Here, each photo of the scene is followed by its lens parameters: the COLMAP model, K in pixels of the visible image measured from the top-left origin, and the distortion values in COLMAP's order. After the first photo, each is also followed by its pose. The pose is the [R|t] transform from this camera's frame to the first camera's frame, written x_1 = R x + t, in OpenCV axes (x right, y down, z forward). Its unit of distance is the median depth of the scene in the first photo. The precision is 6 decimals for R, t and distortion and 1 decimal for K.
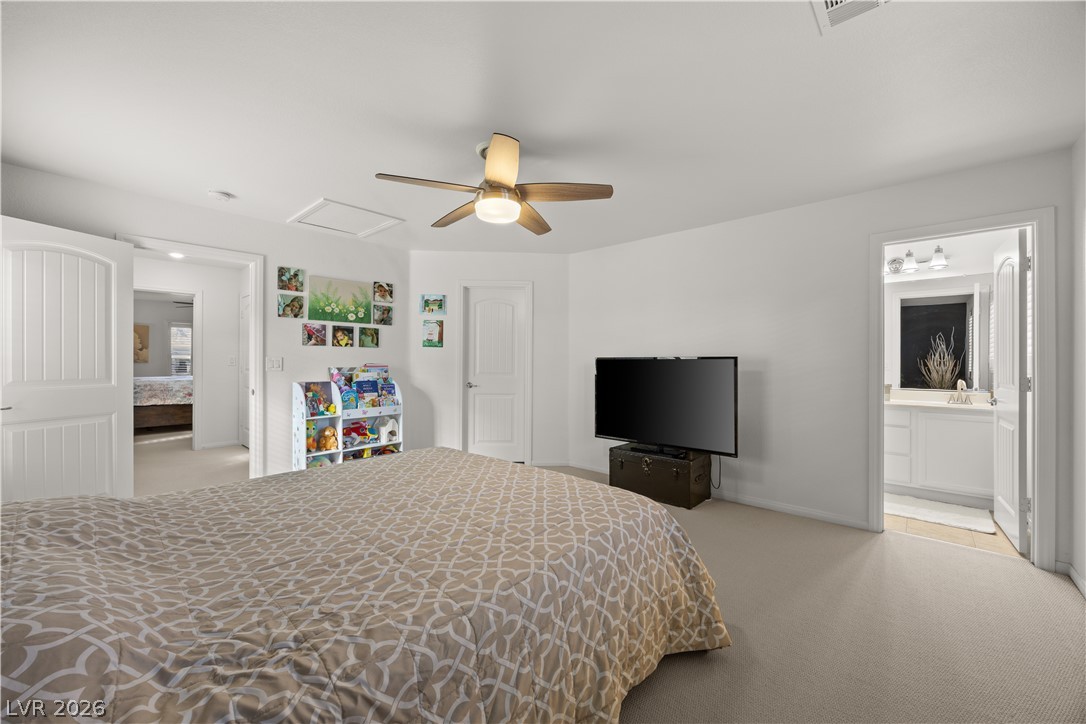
lens RADIAL K [[415.9, 0, 547.1], [0, 415.9, 360.0], [0, 0, 1]] dist [-0.001129, -0.001203]
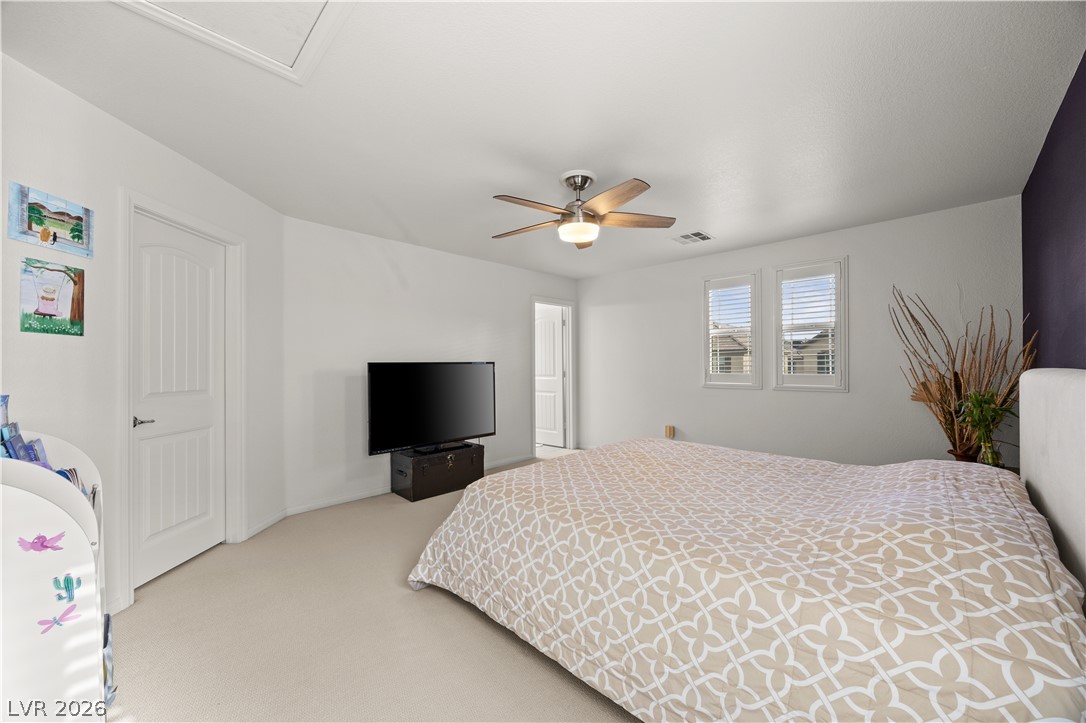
lens RADIAL K [[415.9, 0, 539.8], [0, 415.9, 362.3], [0, 0, 1]] dist [-0.001129, -0.001203]
pose [[0.047839, 0.002130, 0.998853, -0.702501], [0.004574, 0.999987, -0.002351, -0.002416], [-0.998845, 0.004682, 0.047829, 0.597073]]
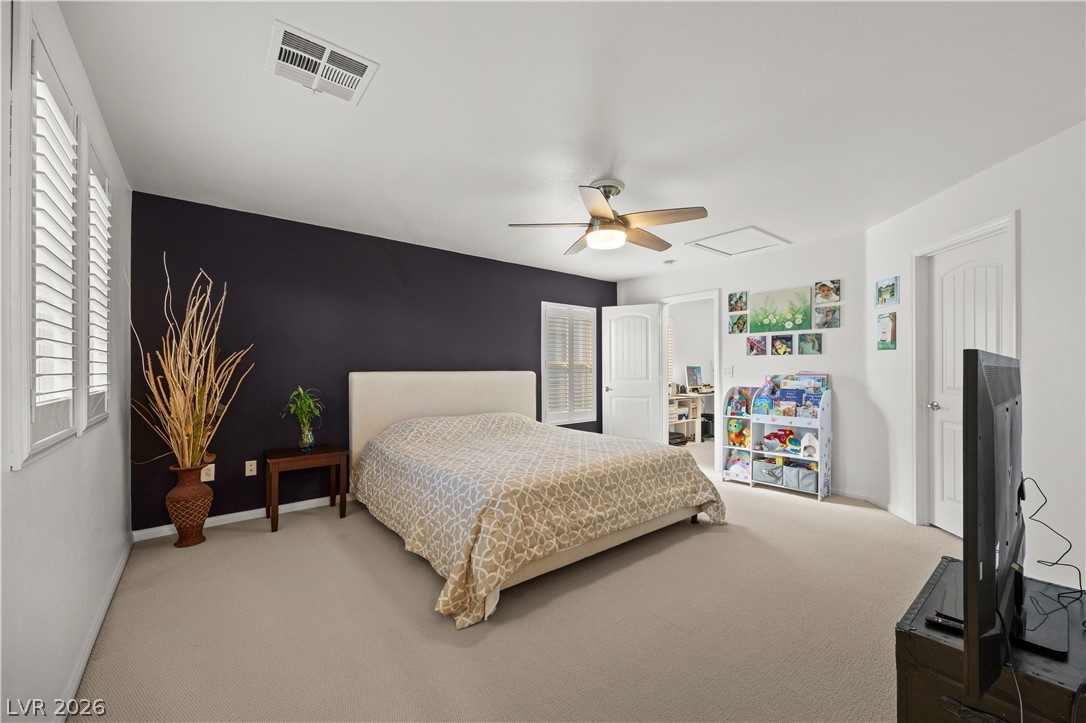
lens RADIAL K [[415.9, 0, 547.9], [0, 415.9, 367.7], [0, 0, 1]] dist [-0.001129, -0.001203]
pose [[-0.144644, -0.003857, -0.989476, 0.605205], [0.004012, 0.999982, -0.004484, 0.001707], [0.989476, -0.004618, -0.144626, 0.566200]]
